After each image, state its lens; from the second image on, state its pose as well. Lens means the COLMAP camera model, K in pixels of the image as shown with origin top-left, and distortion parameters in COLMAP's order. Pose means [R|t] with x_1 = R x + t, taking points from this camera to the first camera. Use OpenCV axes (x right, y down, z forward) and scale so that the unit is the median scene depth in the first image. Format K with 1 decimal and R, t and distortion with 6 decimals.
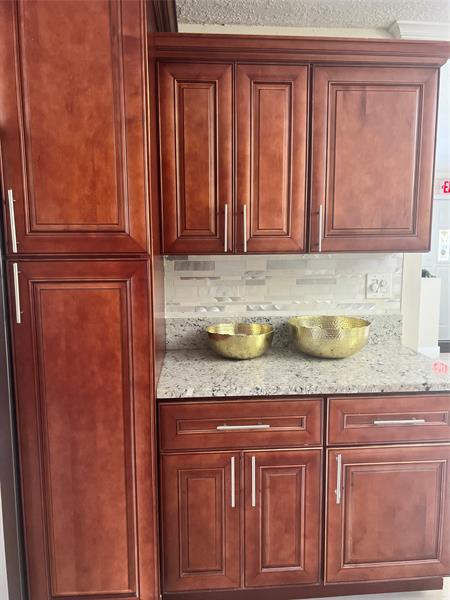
lens RADIAL K [[453.3, 0, 225.5], [0, 453.3, 300.3], [0, 0, 1]] dist [0.033561, -0.037730]
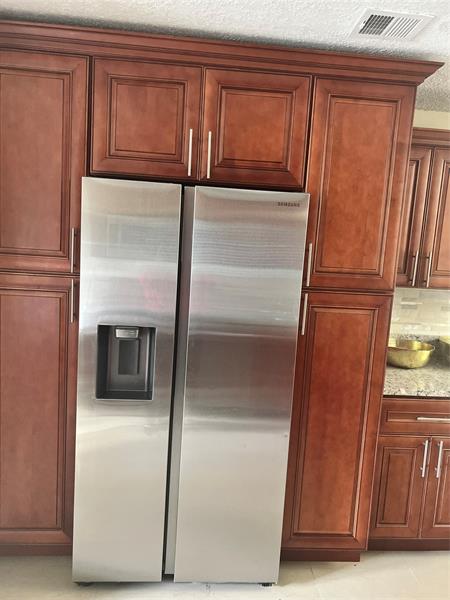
lens RADIAL K [[453.3, 0, 224.4], [0, 453.3, 298.1], [0, 0, 1]] dist [0.033561, -0.037730]
pose [[0.997724, 0.065573, 0.015740, -0.699759], [-0.065525, 0.997845, -0.003548, -0.041861], [-0.015939, 0.002508, 0.999870, -0.397487]]
